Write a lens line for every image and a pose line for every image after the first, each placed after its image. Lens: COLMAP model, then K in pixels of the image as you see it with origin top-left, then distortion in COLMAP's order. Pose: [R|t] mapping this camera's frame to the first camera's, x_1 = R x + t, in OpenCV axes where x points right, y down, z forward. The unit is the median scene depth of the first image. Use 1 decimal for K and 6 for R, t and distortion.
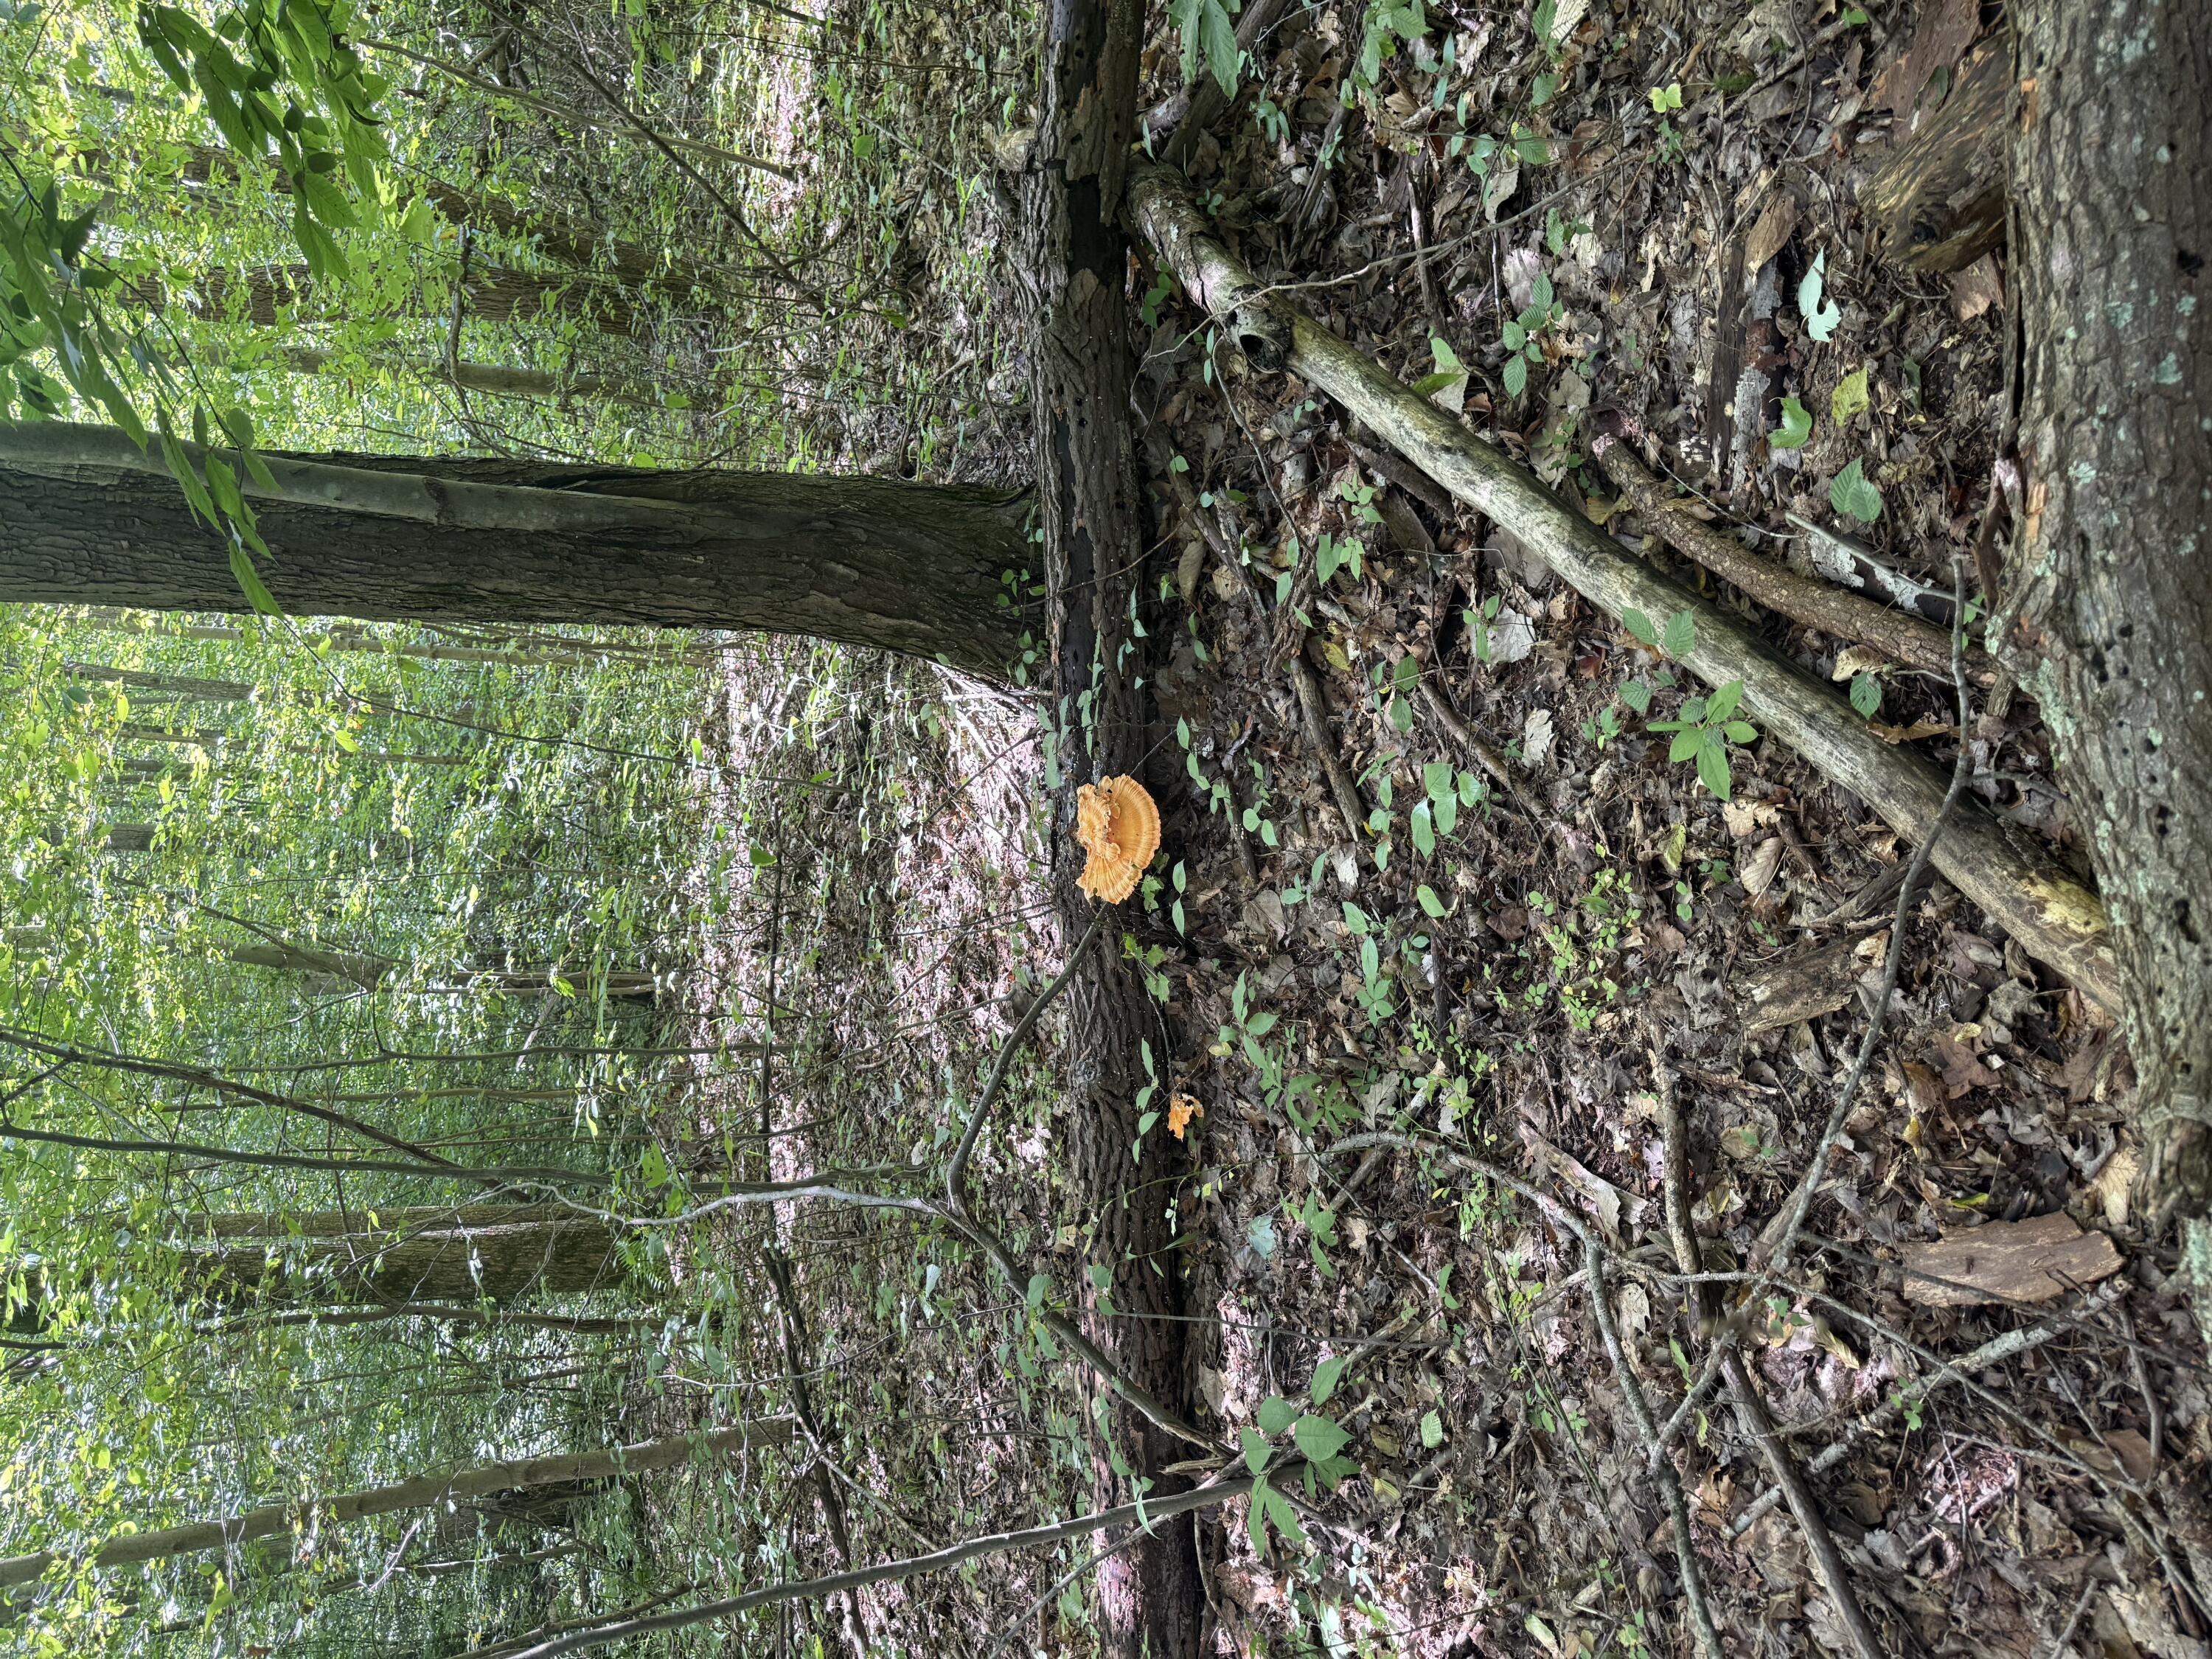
lens RADIAL K [[1567.3, 0, 1111.7], [0, 1567.3, 836.9], [0, 0, 1]] dist [0.109998, -0.180207]
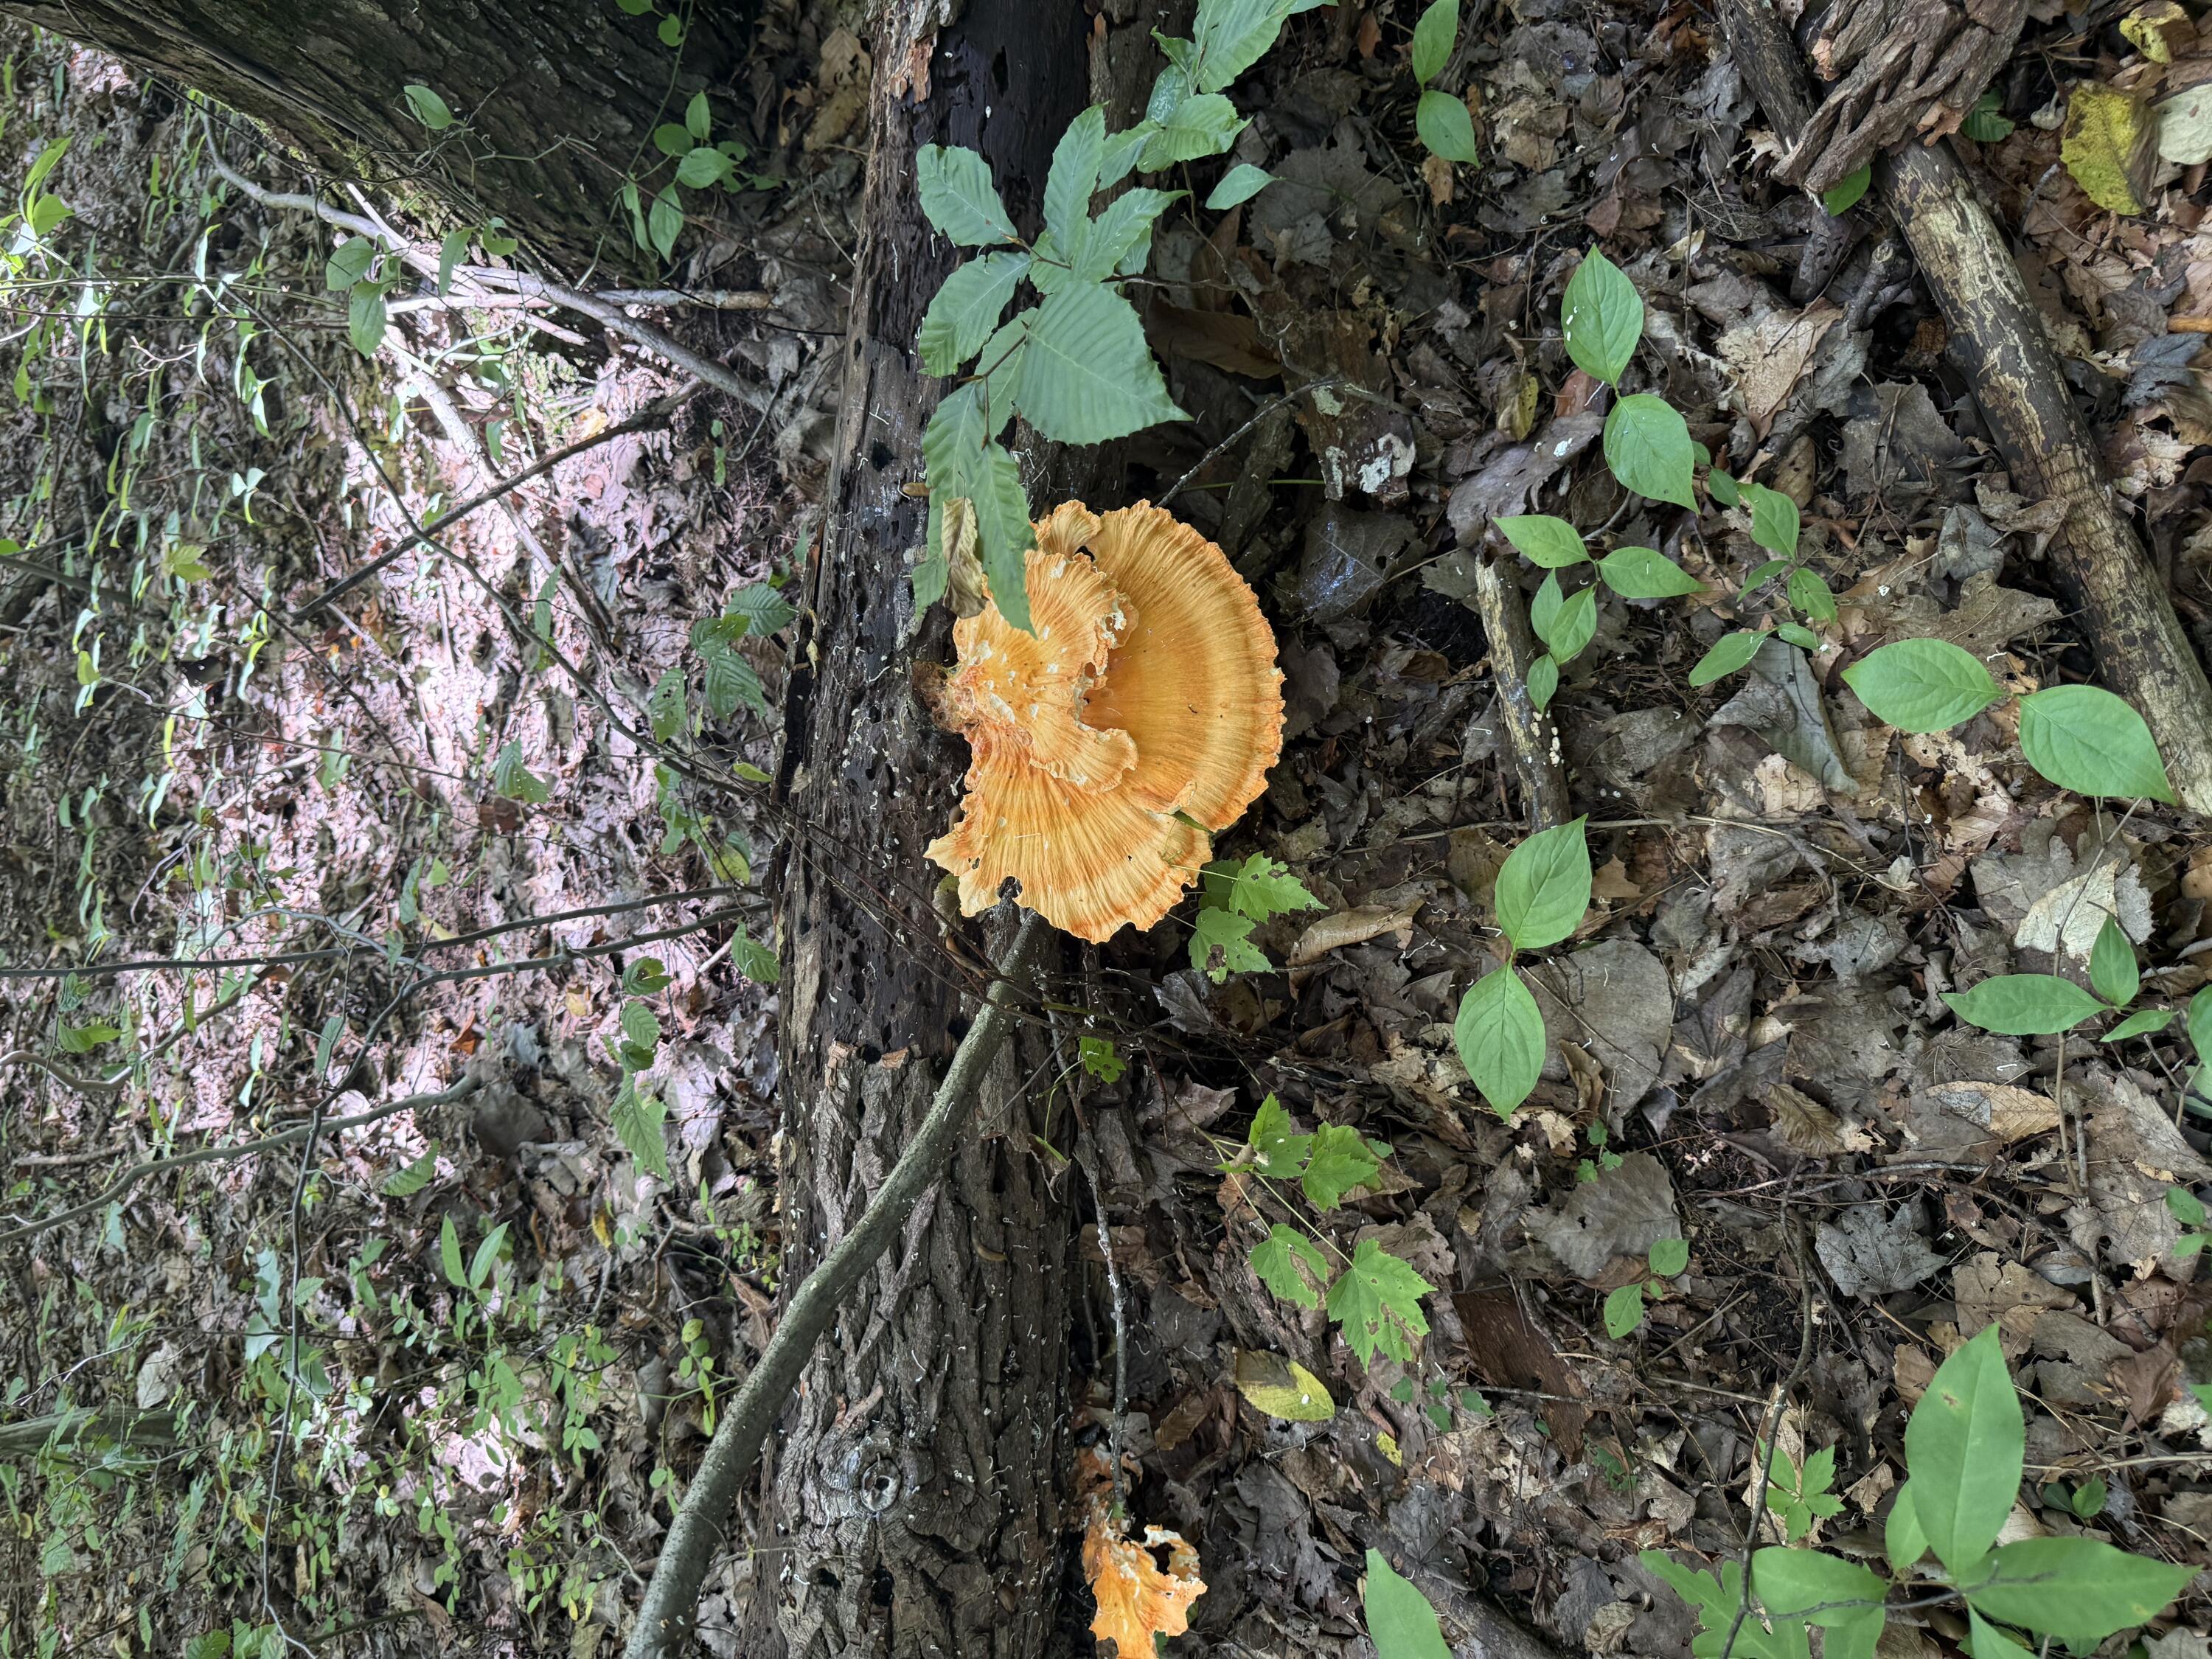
lens RADIAL K [[1575.0, 0, 1104.2], [0, 1575.0, 854.4], [0, 0, 1]] dist [-0.008839, -0.004332]
pose [[0.907301, 0.094991, 0.409612, -0.081747], [-0.107668, 0.994155, 0.007940, 0.017795], [-0.406464, -0.051306, 0.912225, 0.535690]]
